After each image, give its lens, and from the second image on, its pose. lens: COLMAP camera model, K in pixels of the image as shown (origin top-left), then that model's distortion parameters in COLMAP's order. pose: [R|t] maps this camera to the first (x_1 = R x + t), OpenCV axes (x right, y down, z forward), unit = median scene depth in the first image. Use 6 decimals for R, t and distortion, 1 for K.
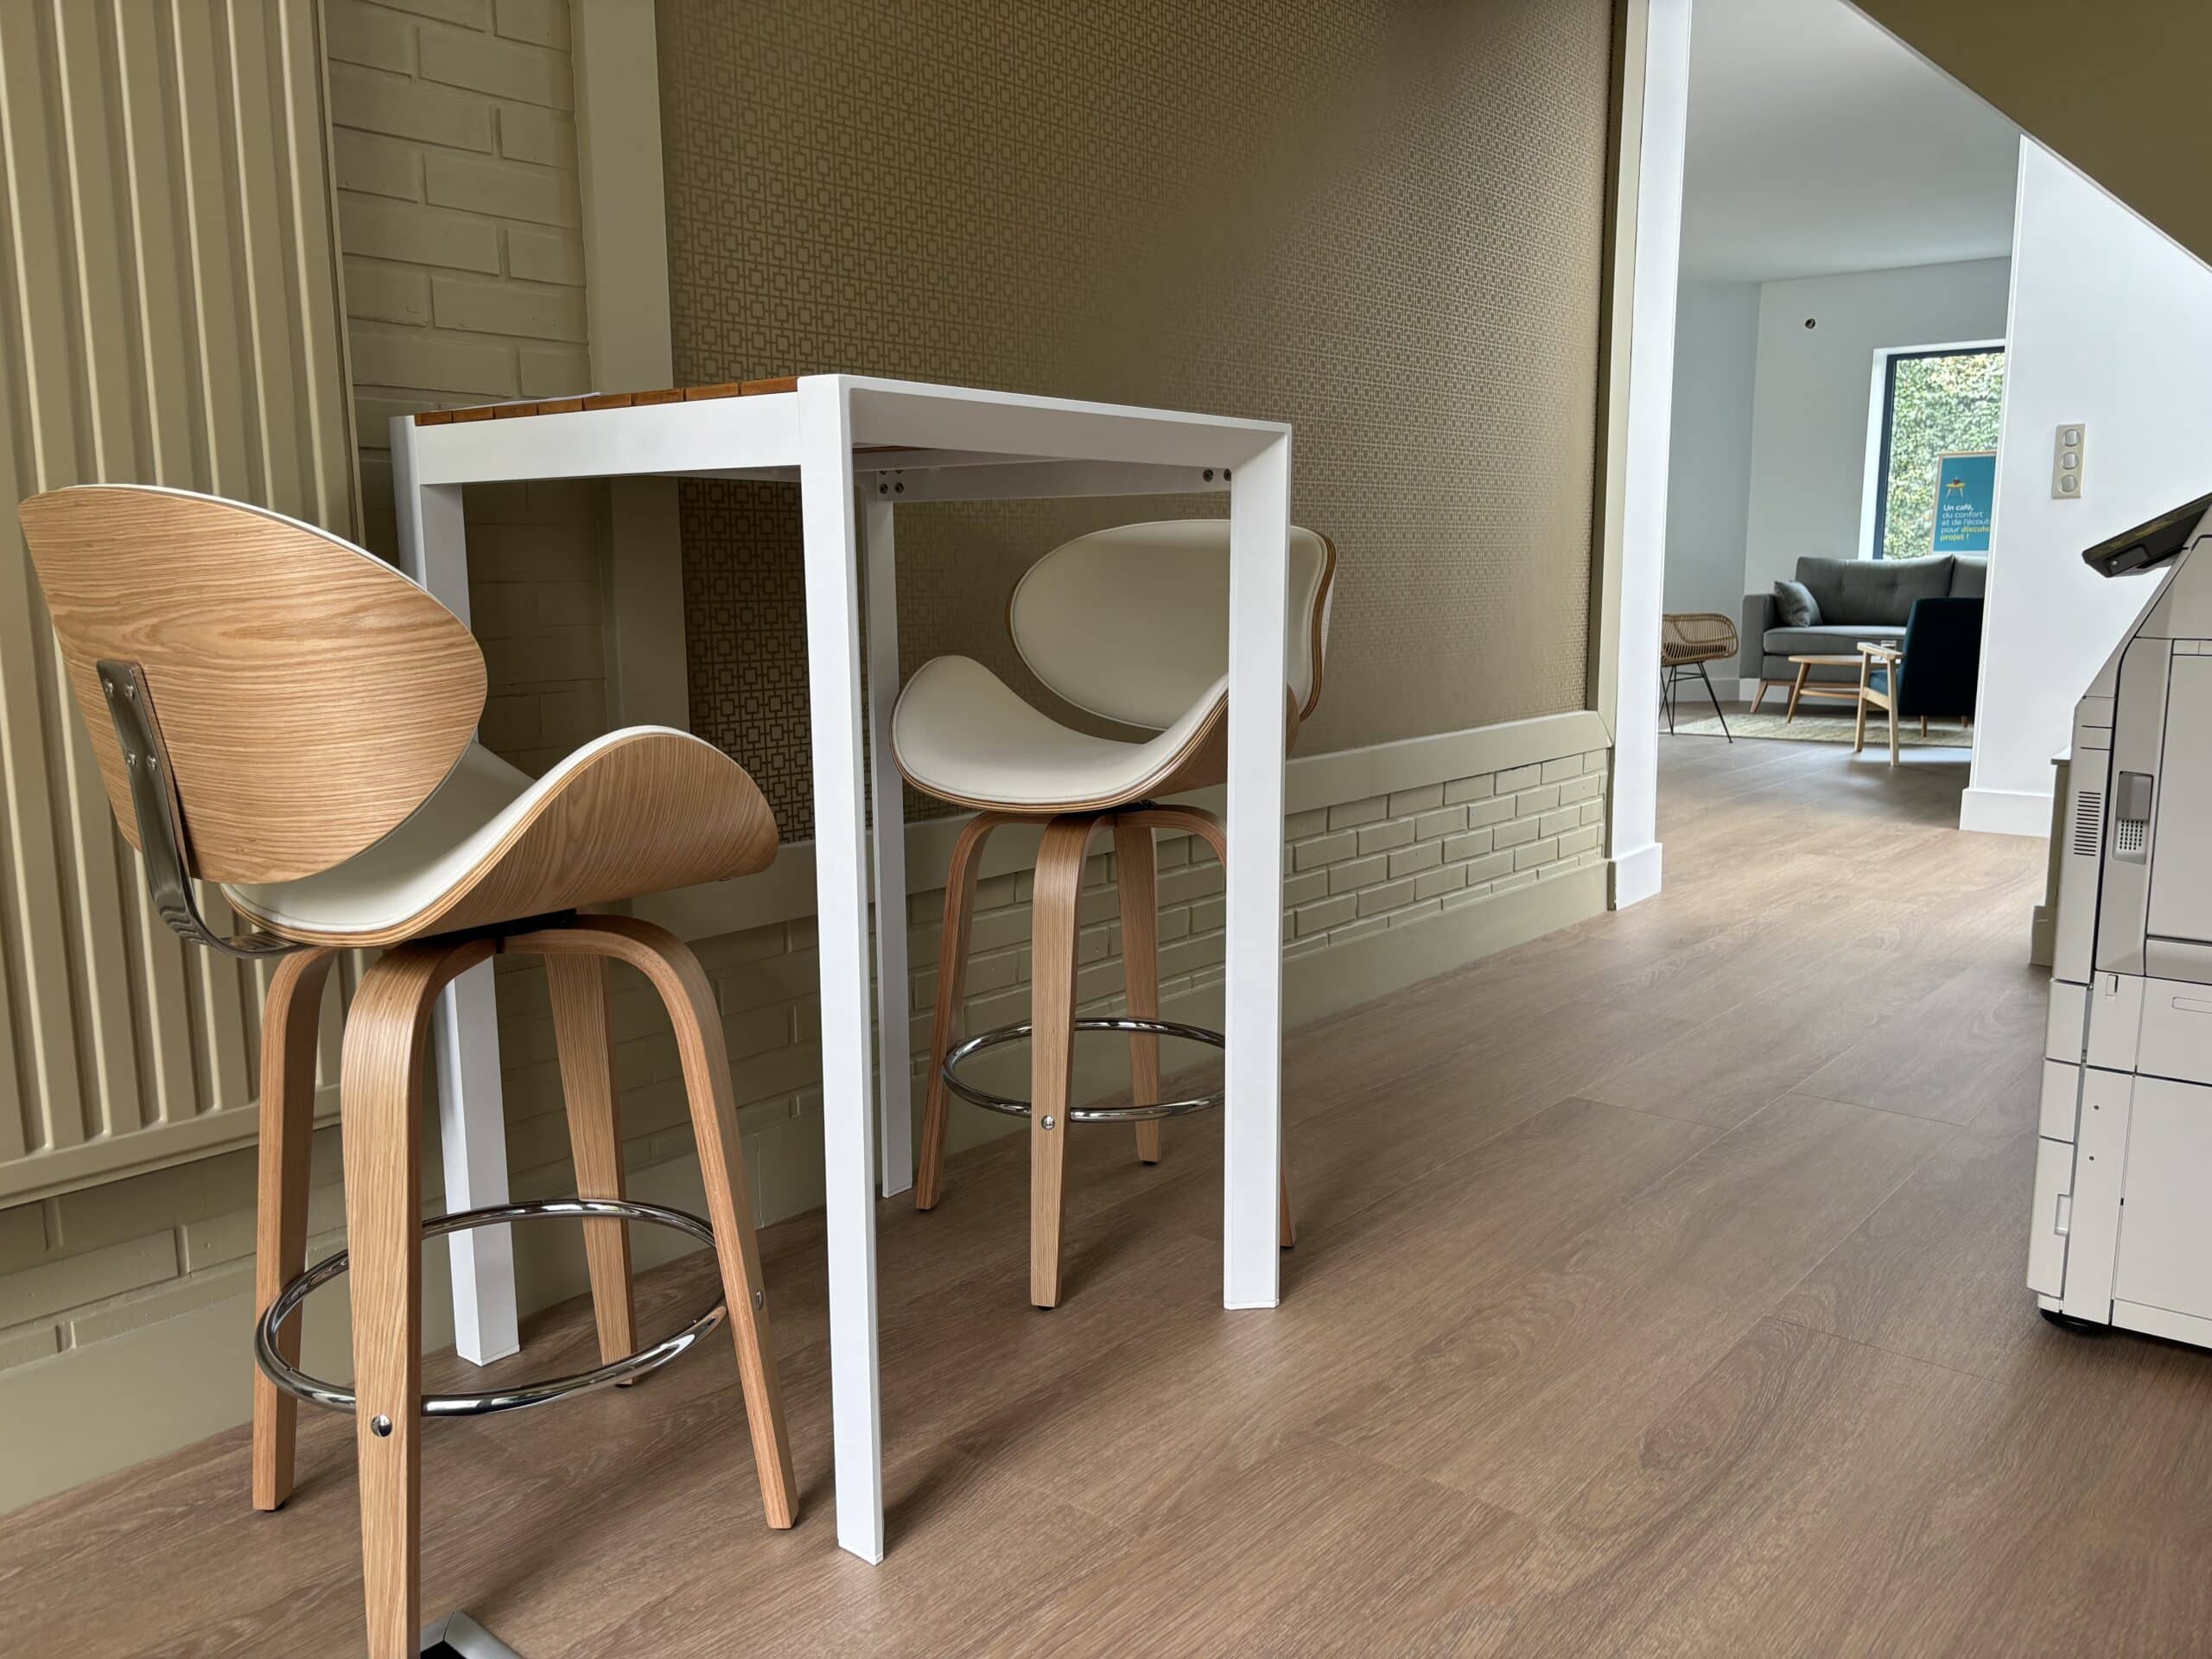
lens RADIAL K [[1685.0, 0, 1103.5], [0, 1685.0, 836.1], [0, 0, 1]] dist [0.033600, -0.000648]
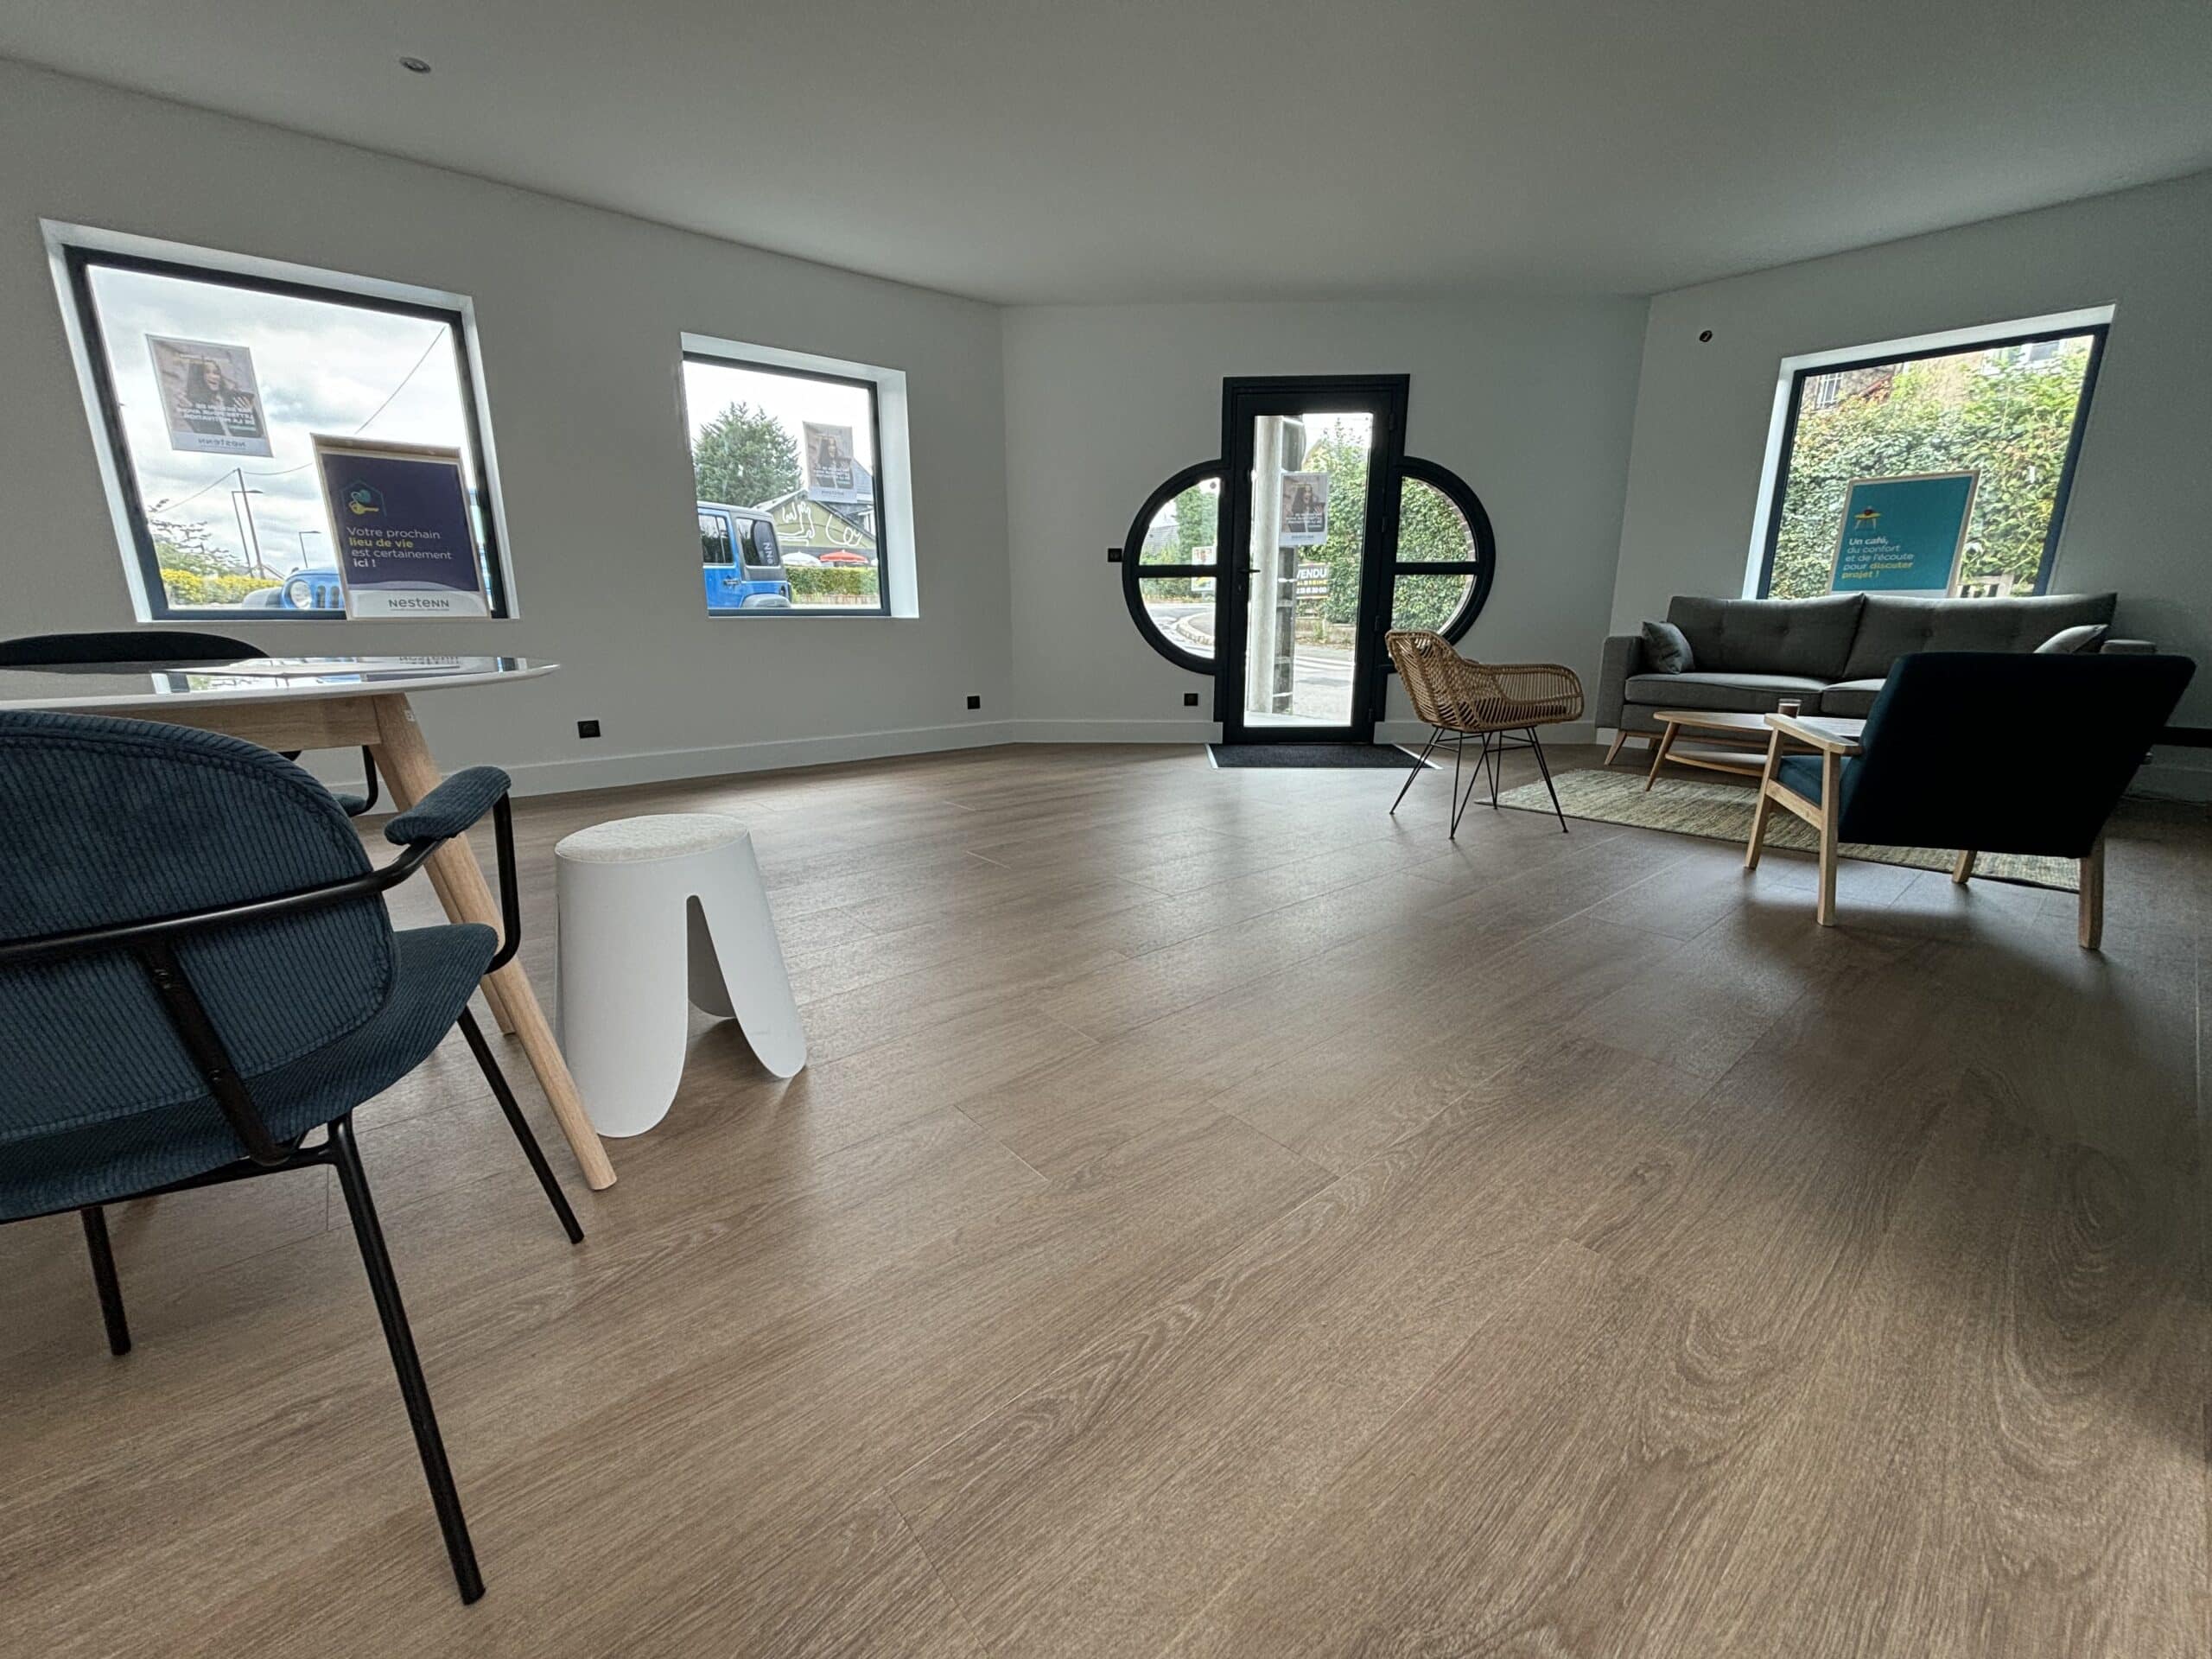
lens RADIAL K [[890.4, 0, 1105.7], [0, 890.4, 831.3], [0, 0, 1]] dist [-0.001207, -0.000527]
pose [[0.987181, 0.043995, -0.153423, 0.188271], [-0.031078, 0.995845, 0.085597, -0.069992], [0.156551, -0.079731, 0.984446, 0.473246]]
